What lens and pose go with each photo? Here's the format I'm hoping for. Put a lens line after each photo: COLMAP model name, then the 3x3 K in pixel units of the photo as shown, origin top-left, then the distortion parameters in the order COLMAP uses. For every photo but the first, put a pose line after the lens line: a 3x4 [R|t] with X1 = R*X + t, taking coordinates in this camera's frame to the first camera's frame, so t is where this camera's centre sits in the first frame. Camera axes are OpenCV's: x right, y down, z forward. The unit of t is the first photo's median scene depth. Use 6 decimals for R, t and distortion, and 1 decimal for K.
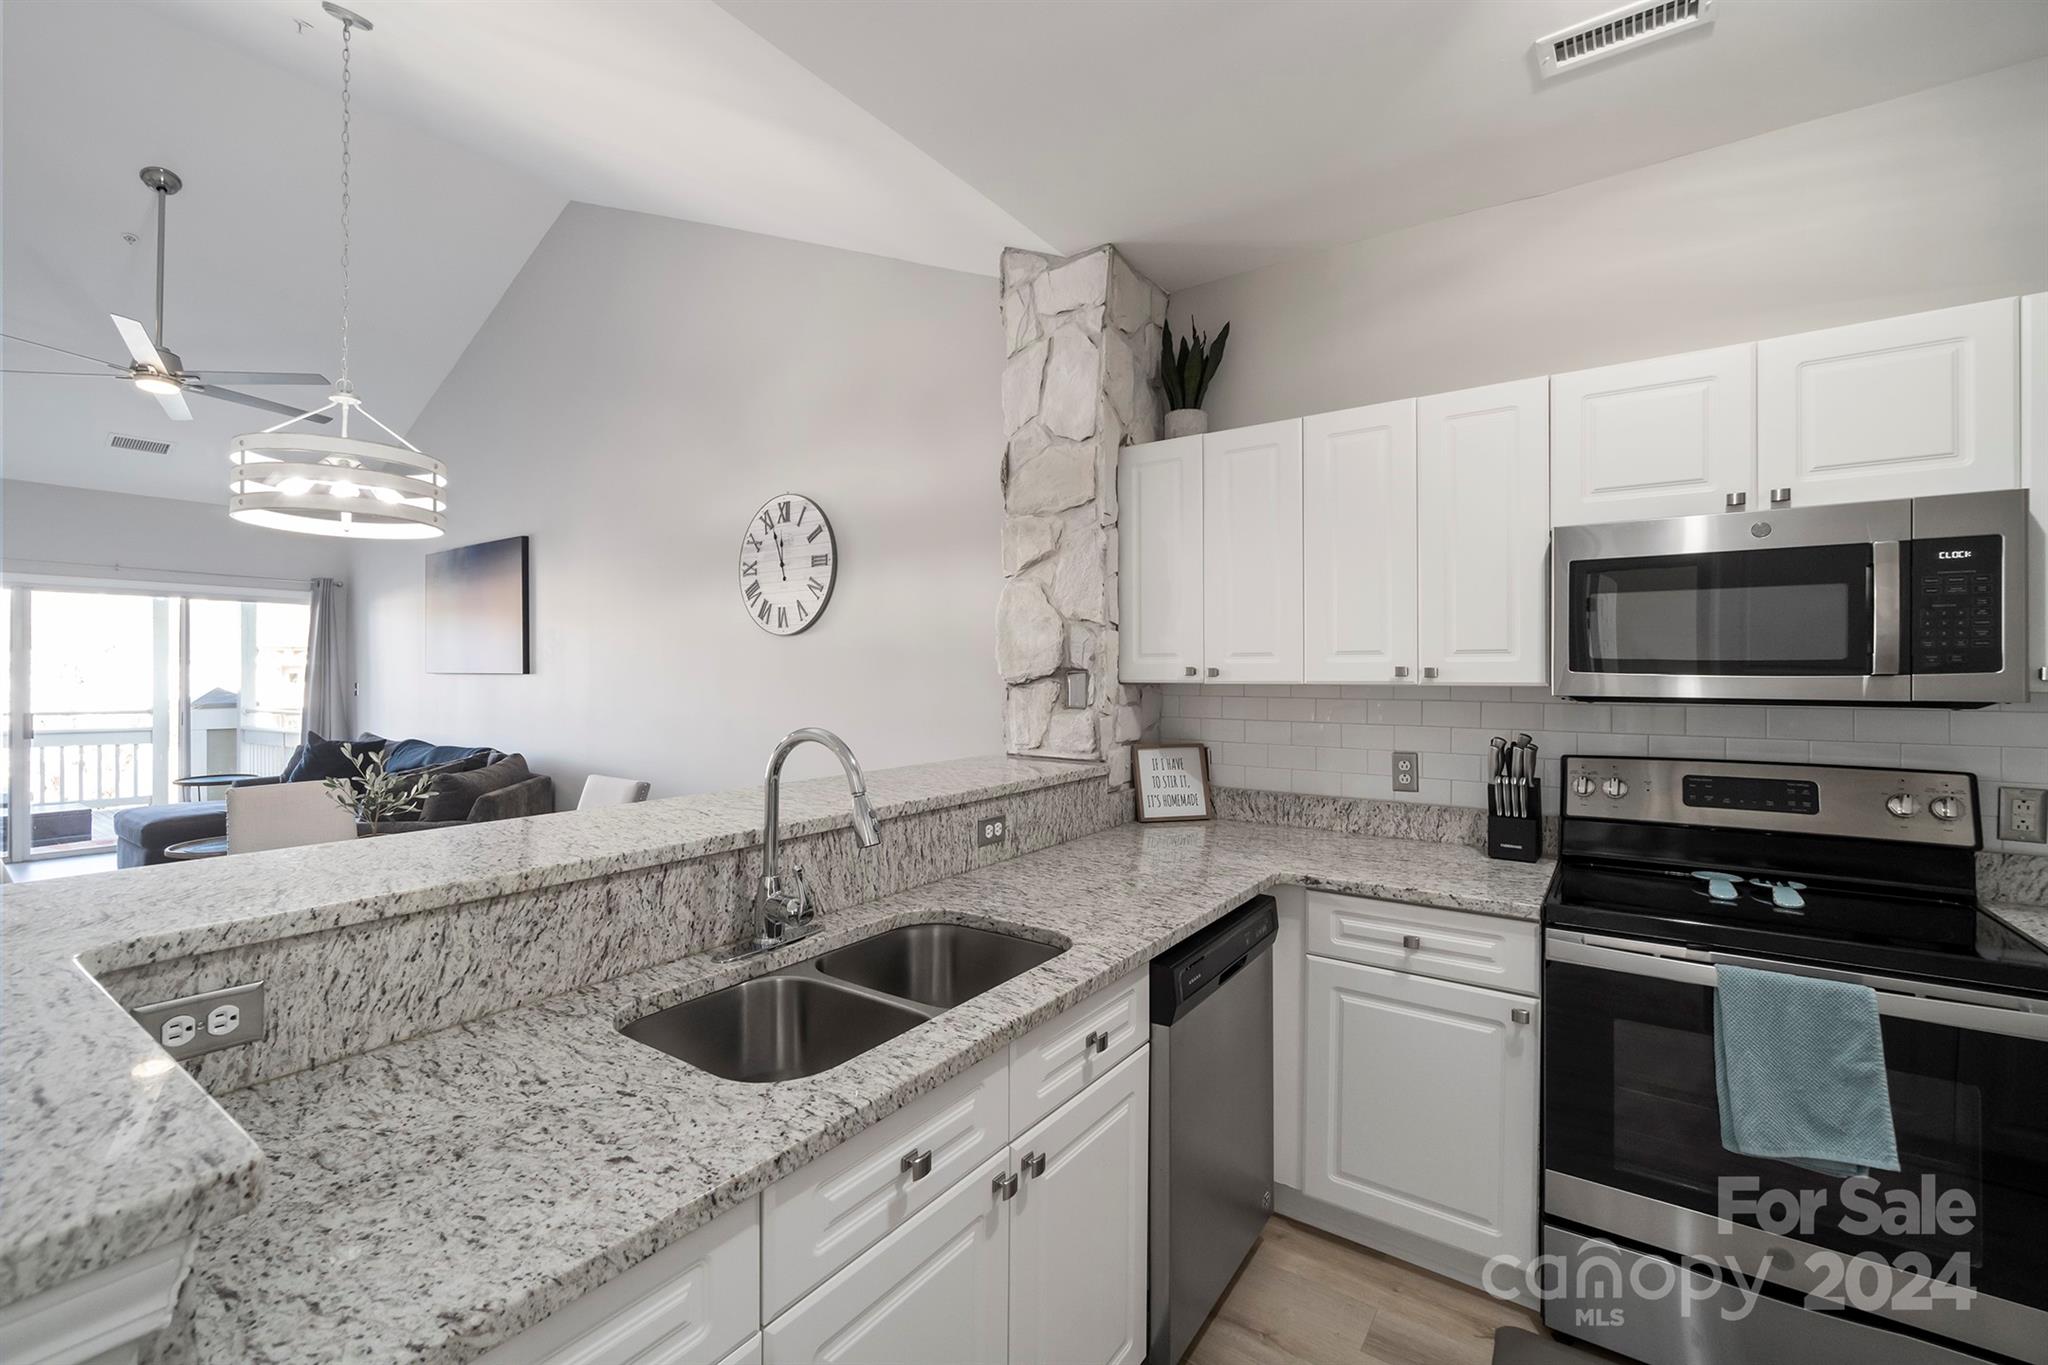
lens RADIAL K [[875.1, 0, 1011.7], [0, 875.1, 671.6], [0, 0, 1]] dist [-0.004533, 0.000063]
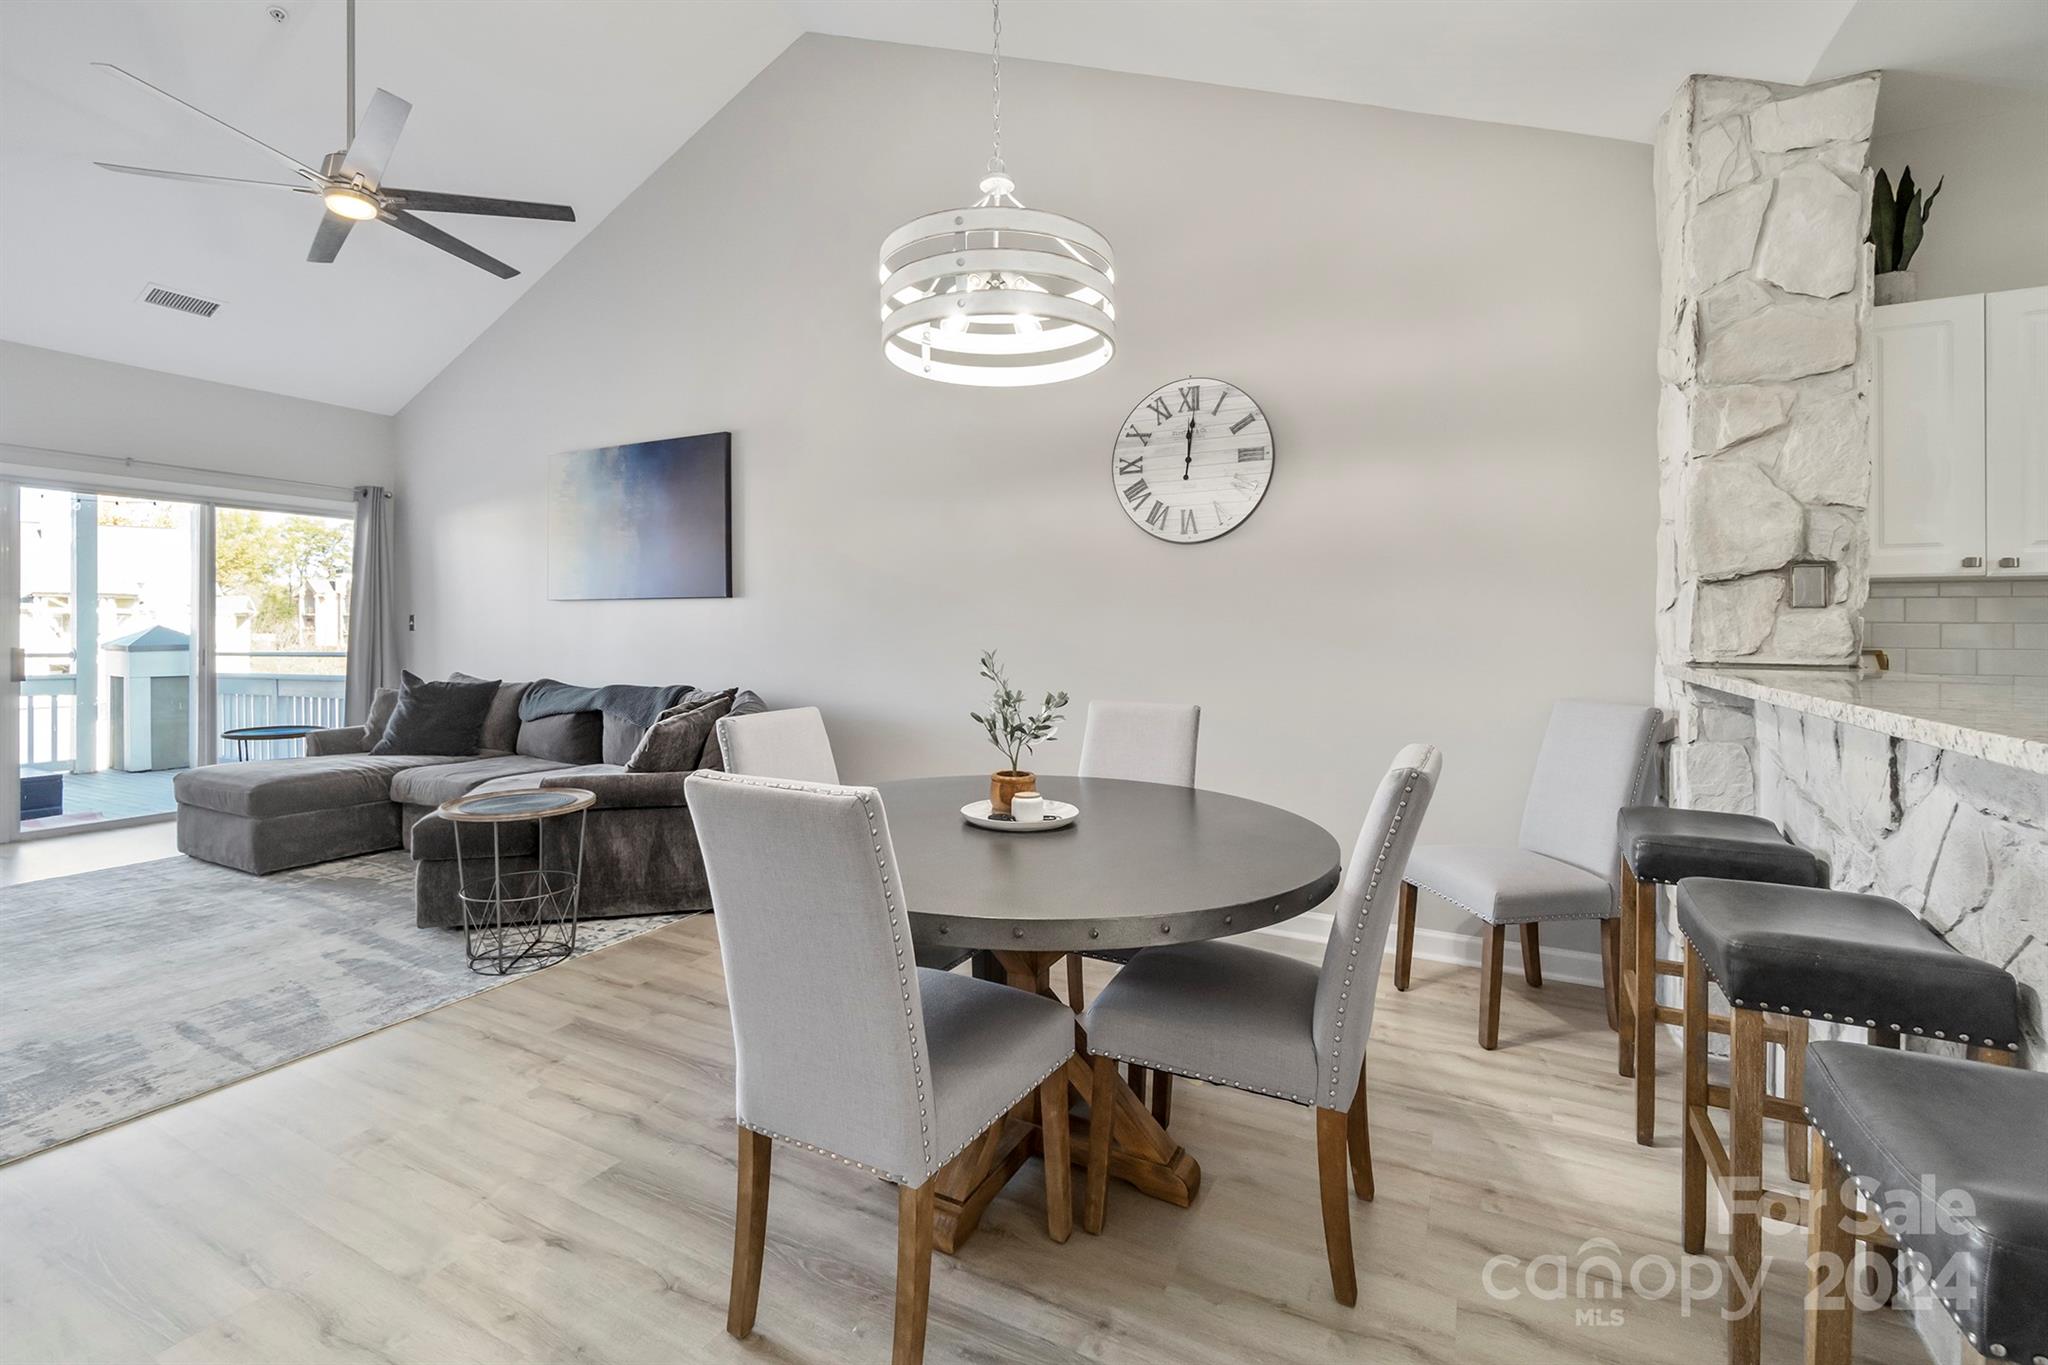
lens RADIAL K [[894.9, 0, 1011.6], [0, 894.9, 632.0], [0, 0, 1]] dist [-0.003506, 0.000474]
pose [[0.990128, 0.001054, 0.140159, -1.018130], [-0.001784, 0.999985, 0.005084, 0.077389], [-0.140151, -0.005284, 0.990116, 0.283460]]
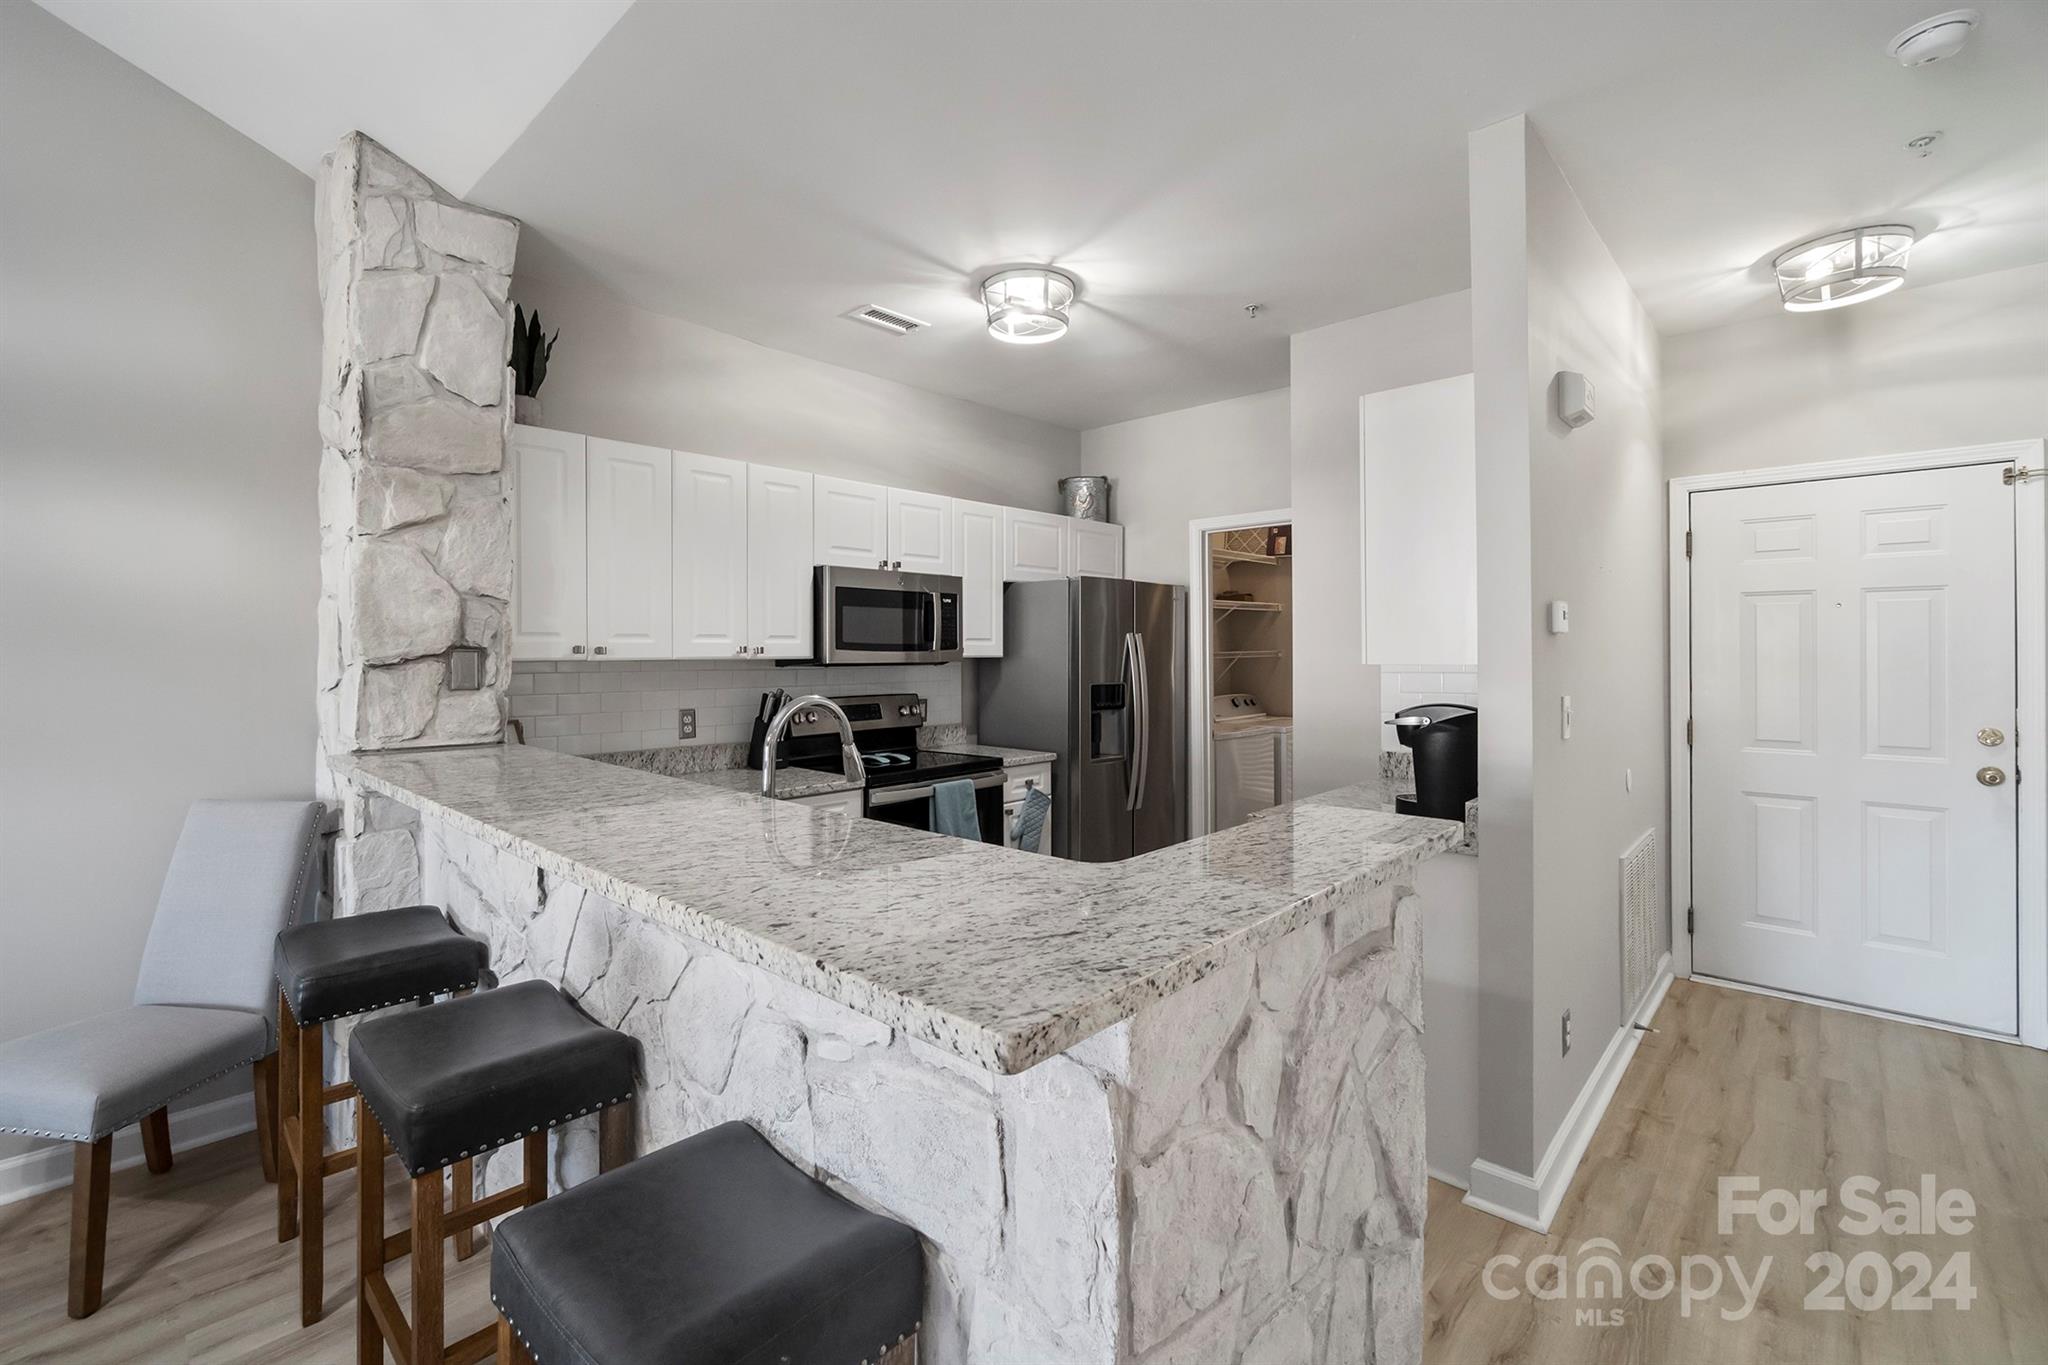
lens RADIAL K [[881.3, 0, 1004.0], [0, 881.3, 645.1], [0, 0, 1]] dist [-0.006220, 0.000866]
pose [[0.135953, 0.004466, 0.990705, -0.942203], [0.000891, 0.999989, -0.004630, -0.000557], [-0.990715, 0.001512, 0.135948, 0.374088]]
